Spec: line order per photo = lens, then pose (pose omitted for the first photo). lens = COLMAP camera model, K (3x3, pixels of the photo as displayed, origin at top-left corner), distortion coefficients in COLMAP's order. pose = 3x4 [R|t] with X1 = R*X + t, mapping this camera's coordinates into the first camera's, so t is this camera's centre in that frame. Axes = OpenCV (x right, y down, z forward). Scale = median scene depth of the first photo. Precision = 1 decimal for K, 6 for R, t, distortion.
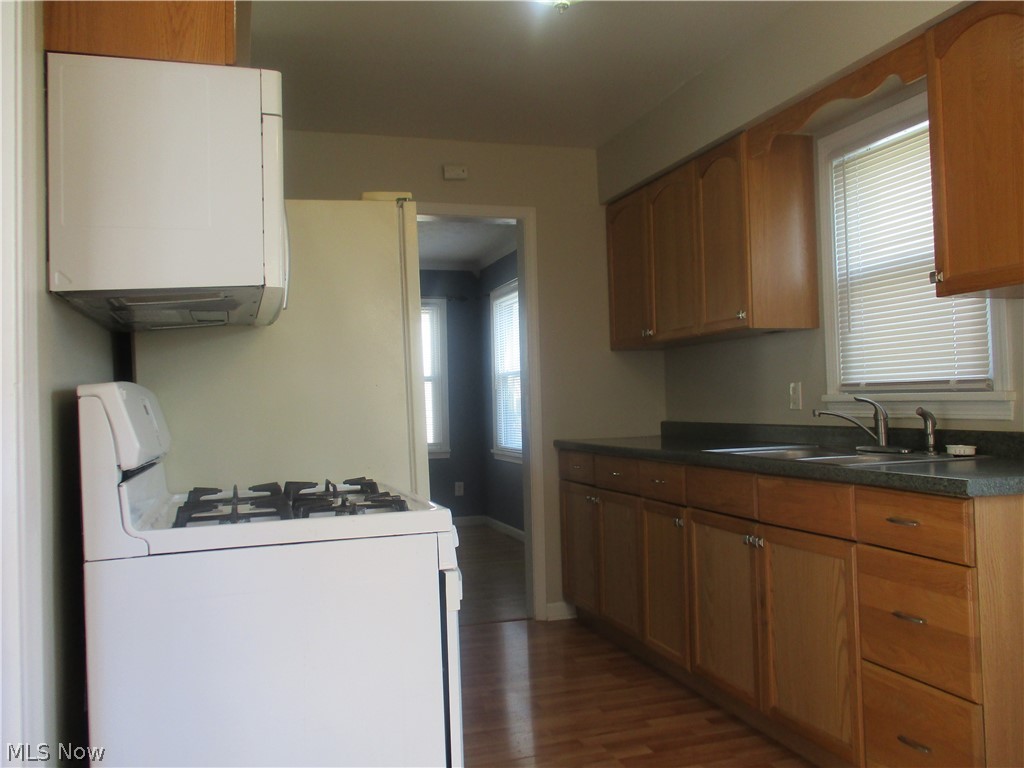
lens RADIAL K [[866.6, 0, 507.3], [0, 866.6, 377.0], [0, 0, 1]] dist [-0.000464, -0.008143]
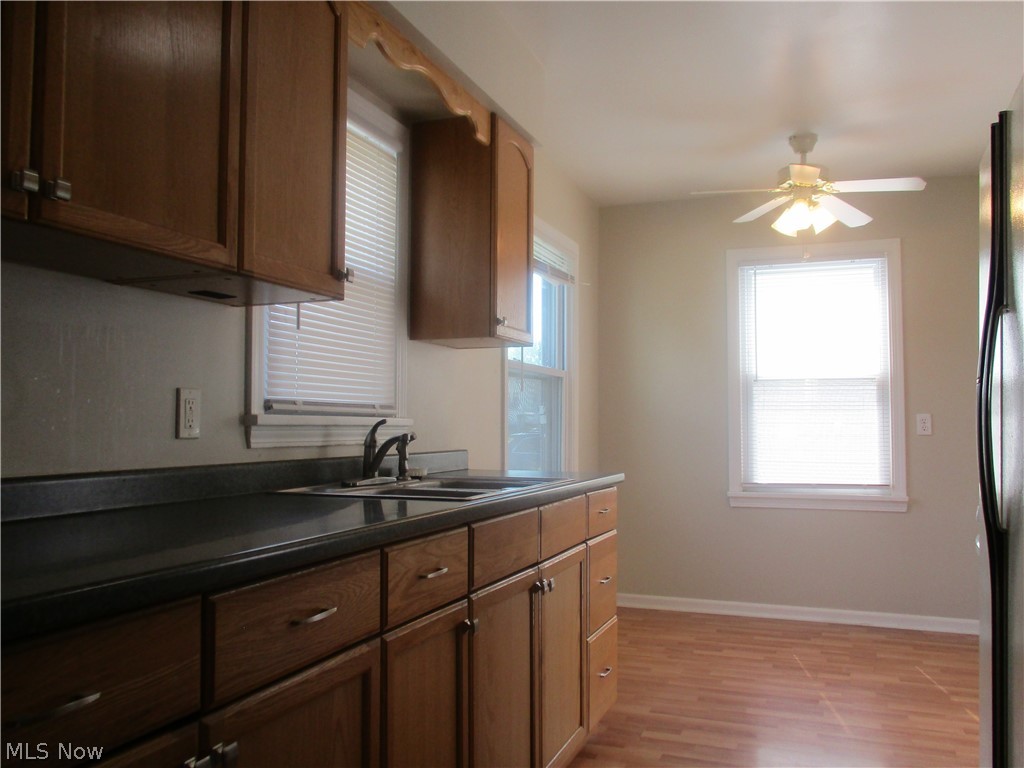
lens RADIAL K [[866.6, 0, 507.3], [0, 866.6, 377.0], [0, 0, 1]] dist [-0.000464, -0.008143]
pose [[-0.780603, 0.057921, 0.622337, -0.257512], [0.001941, 0.995917, -0.090256, 0.060717], [-0.625024, -0.069247, -0.777528, 1.551658]]
